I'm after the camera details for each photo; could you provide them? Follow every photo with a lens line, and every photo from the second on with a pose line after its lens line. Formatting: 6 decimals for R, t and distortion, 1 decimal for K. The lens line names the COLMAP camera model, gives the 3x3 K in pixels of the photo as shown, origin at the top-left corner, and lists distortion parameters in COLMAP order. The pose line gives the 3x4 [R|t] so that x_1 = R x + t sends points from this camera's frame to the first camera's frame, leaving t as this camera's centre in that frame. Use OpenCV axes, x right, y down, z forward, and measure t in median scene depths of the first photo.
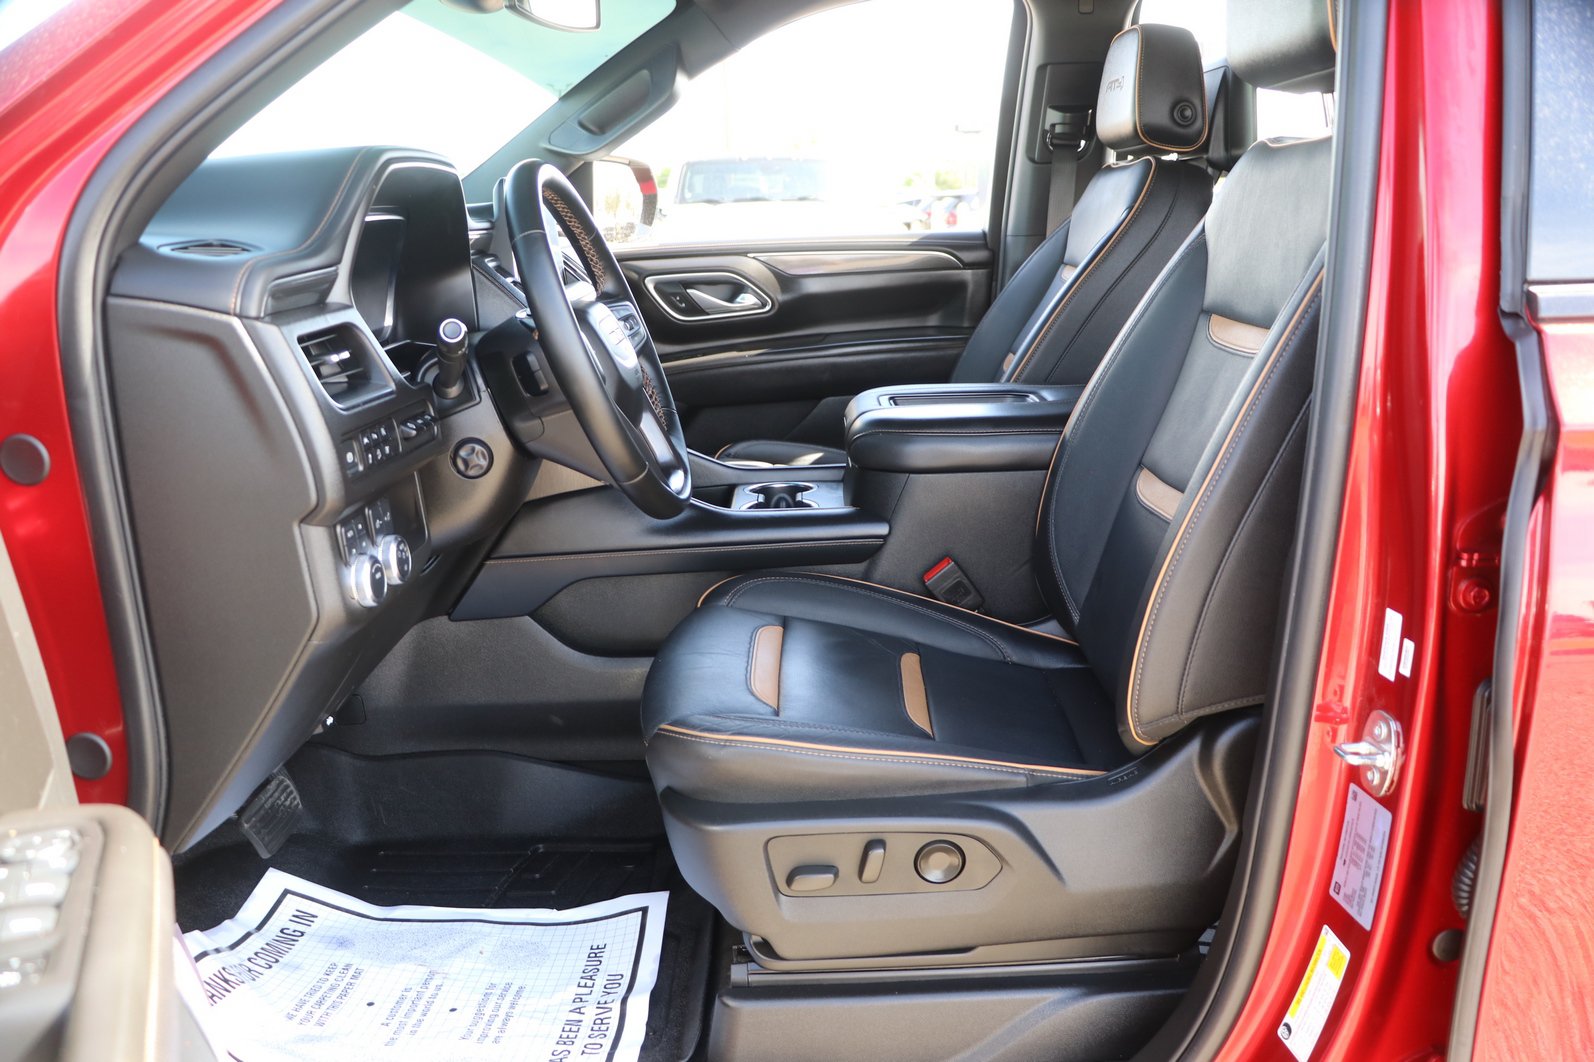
lens RADIAL K [[1319.6, 0, 797.4], [0, 1319.6, 560.7], [0, 0, 1]] dist [-0.176715, 0.164668]
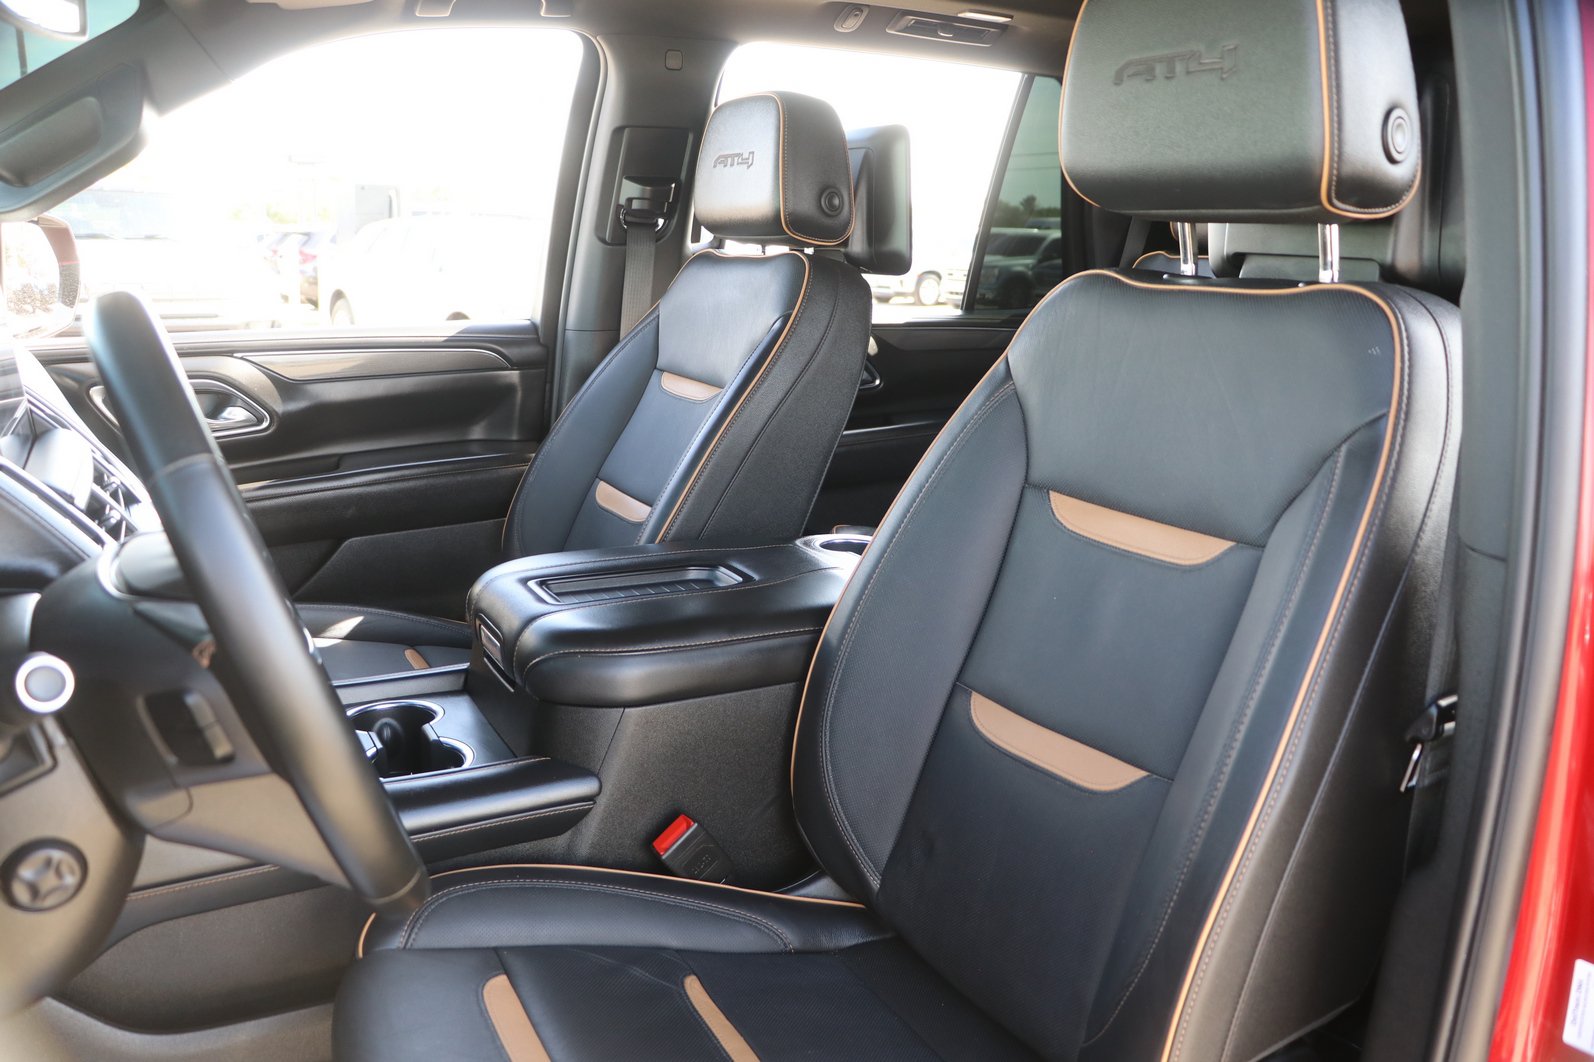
lens RADIAL K [[1319.6, 0, 797.4], [0, 1319.6, 560.7], [0, 0, 1]] dist [-0.176715, 0.164668]
pose [[0.881952, -0.065965, 0.466701, -0.113966], [0.078070, 0.996926, -0.006624, -0.094765], [-0.464829, 0.042277, 0.884390, 0.226201]]
